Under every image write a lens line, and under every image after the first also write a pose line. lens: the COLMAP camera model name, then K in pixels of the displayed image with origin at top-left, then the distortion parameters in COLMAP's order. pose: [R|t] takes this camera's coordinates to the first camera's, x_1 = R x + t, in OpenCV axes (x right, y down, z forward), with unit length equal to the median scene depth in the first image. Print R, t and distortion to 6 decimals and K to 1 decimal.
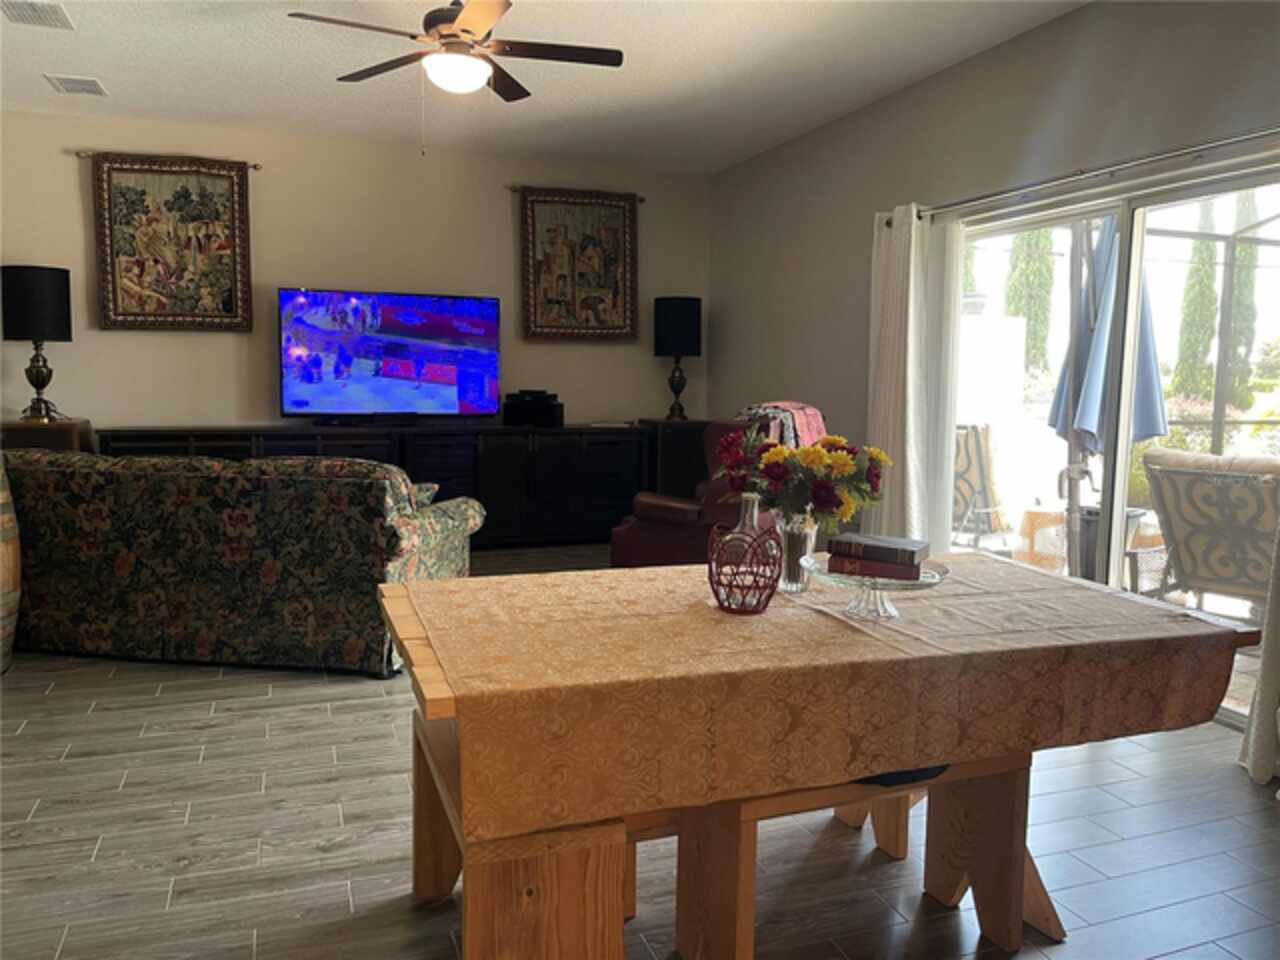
lens RADIAL K [[970.7, 0, 656.4], [0, 970.7, 469.6], [0, 0, 1]] dist [0.062339, -0.084449]
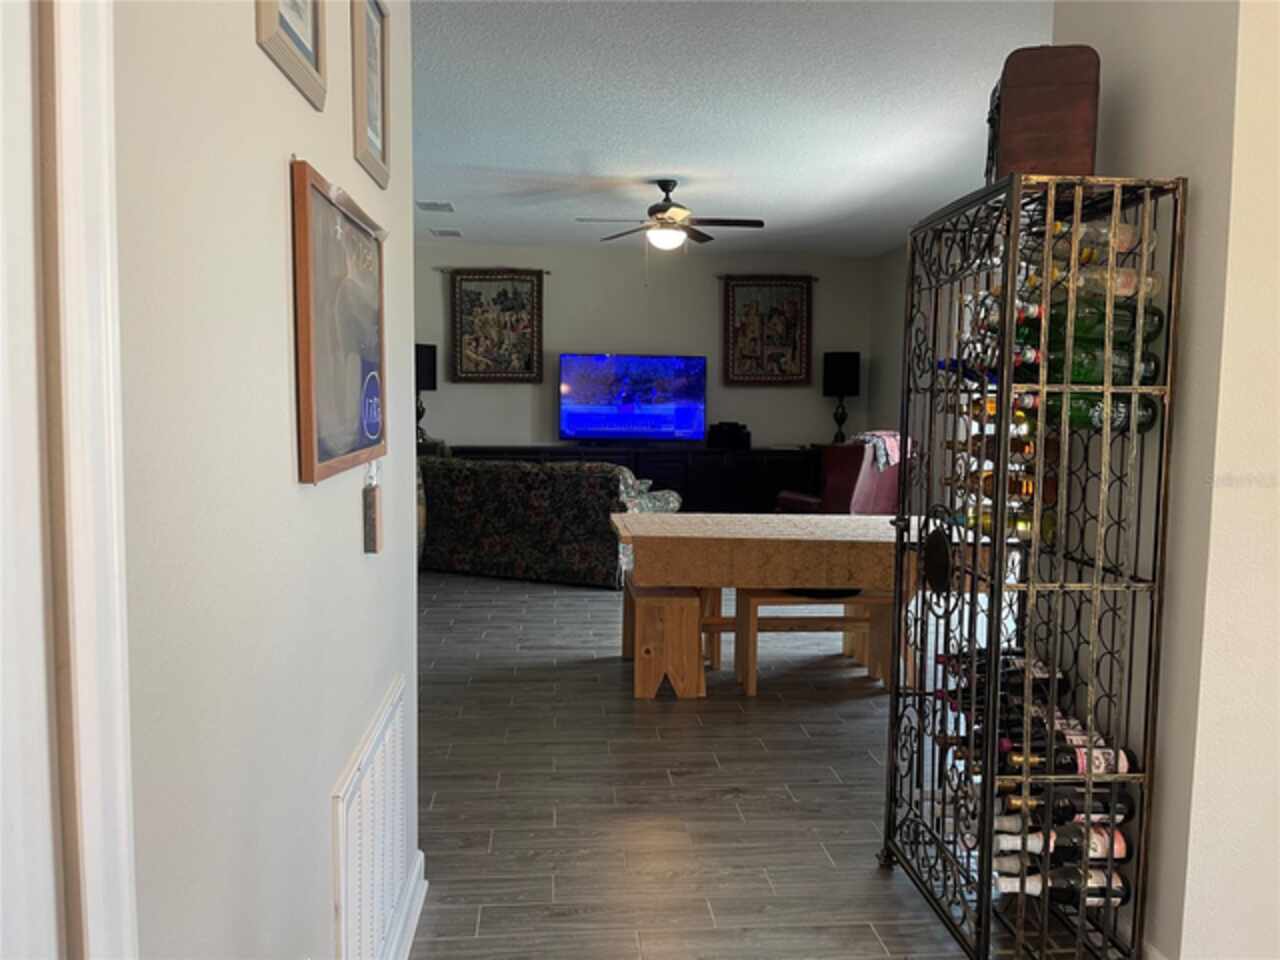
lens RADIAL K [[970.7, 0, 640.3], [0, 970.7, 483.8], [0, 0, 1]] dist [0.062339, -0.084449]
pose [[0.963964, 0.021047, -0.265200, 0.171409], [-0.025155, 0.999610, -0.012103, 0.037057], [0.264842, 0.018338, 0.964117, -0.520531]]
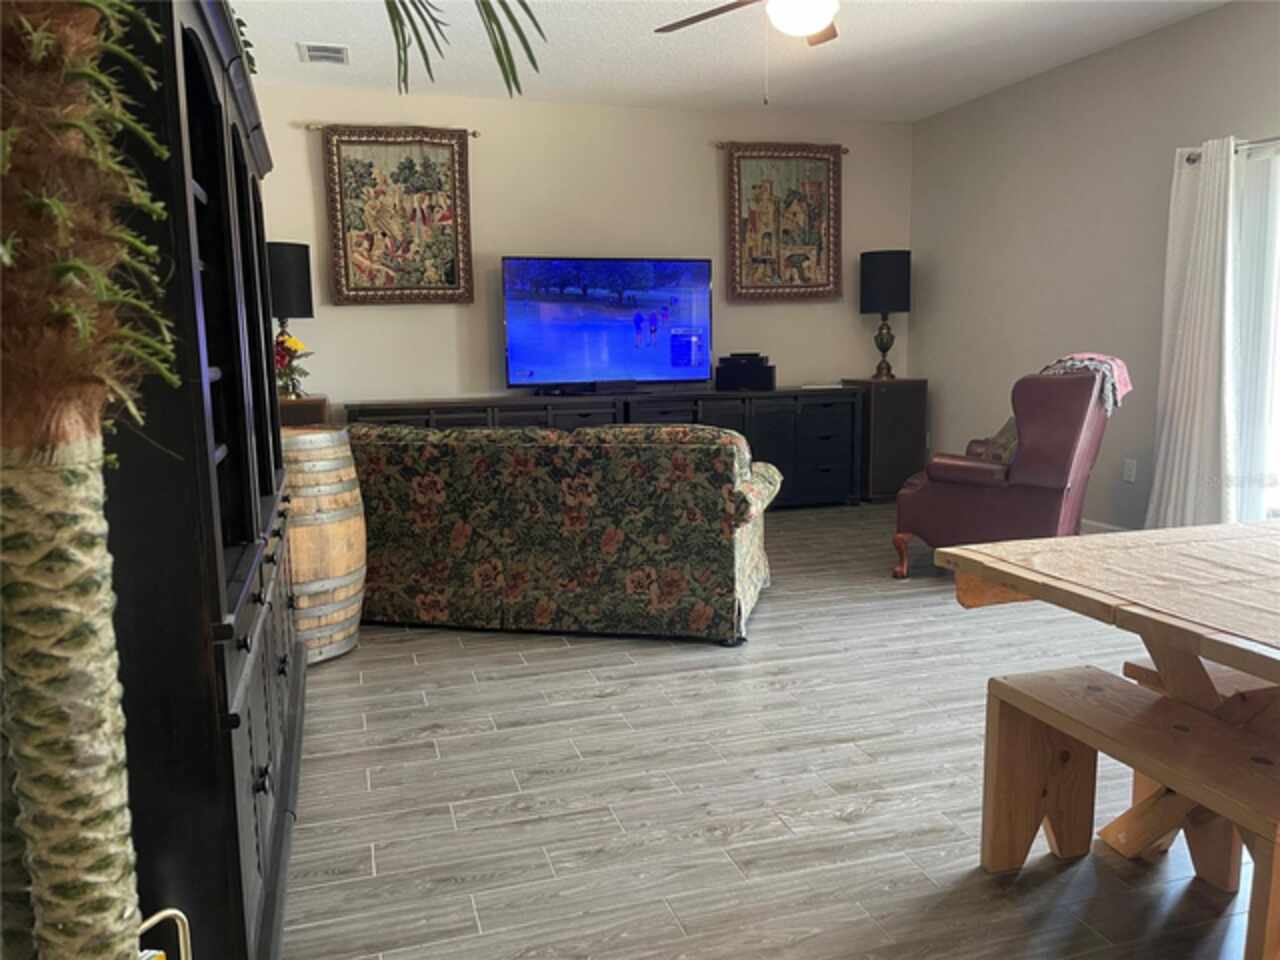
lens RADIAL K [[970.7, 0, 641.0], [0, 970.7, 479.8], [0, 0, 1]] dist [0.062339, -0.084449]
pose [[0.997834, -0.022668, -0.061757, -0.250564], [0.025429, 0.998695, 0.044299, -0.000220], [0.060672, -0.045774, 0.997108, 0.015410]]
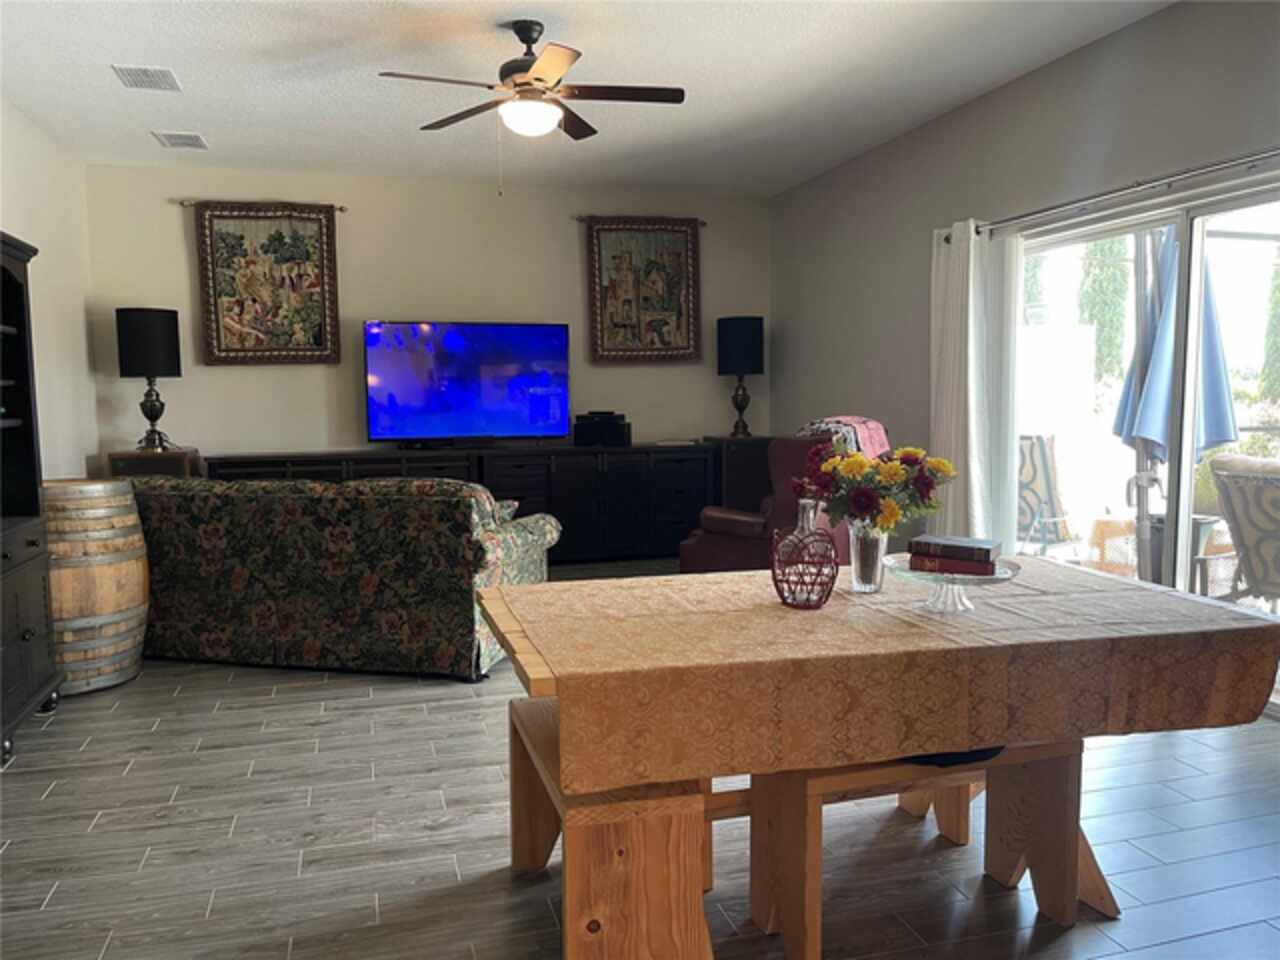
lens RADIAL K [[970.7, 0, 636.2], [0, 970.7, 485.1], [0, 0, 1]] dist [0.062339, -0.084449]
pose [[0.996090, -0.017501, -0.086598, -0.001848], [0.017180, 0.999843, -0.004452, 0.003497], [0.086662, 0.002947, 0.996233, -0.046266]]
